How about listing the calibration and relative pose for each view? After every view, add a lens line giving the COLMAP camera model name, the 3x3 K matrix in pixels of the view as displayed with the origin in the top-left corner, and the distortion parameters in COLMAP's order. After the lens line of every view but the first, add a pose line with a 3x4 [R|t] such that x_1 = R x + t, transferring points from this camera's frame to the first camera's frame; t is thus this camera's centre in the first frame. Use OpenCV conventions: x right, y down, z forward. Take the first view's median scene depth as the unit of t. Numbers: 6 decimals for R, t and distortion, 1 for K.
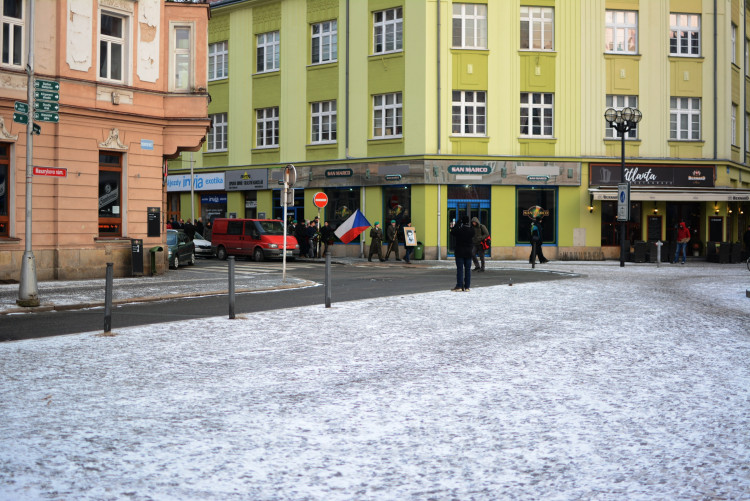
lens RADIAL K [[1183.8, 0, 375.0], [0, 1183.8, 250.5], [0, 0, 1]] dist [-0.177473, 0.217539]
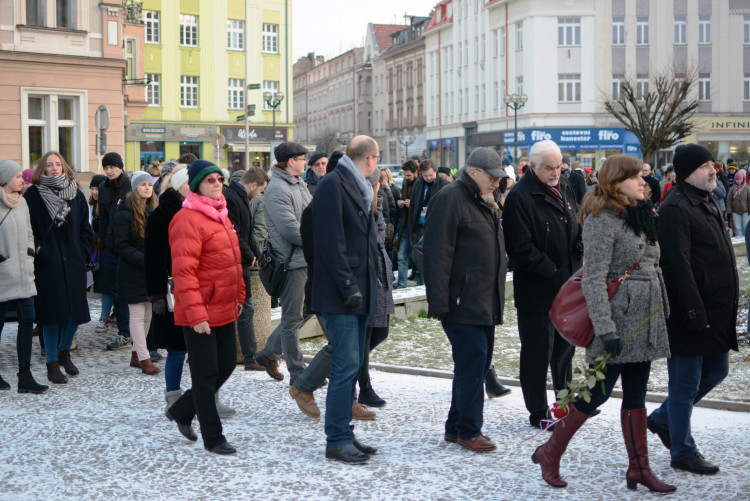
lens RADIAL K [[1183.8, 0, 375.0], [0, 1183.8, 250.5], [0, 0, 1]] dist [-0.177473, 0.217539]
pose [[0.761880, -0.058518, 0.645070, -0.615237], [0.030887, 0.998060, 0.054060, 0.006119], [-0.646982, -0.021262, 0.762209, -0.226776]]
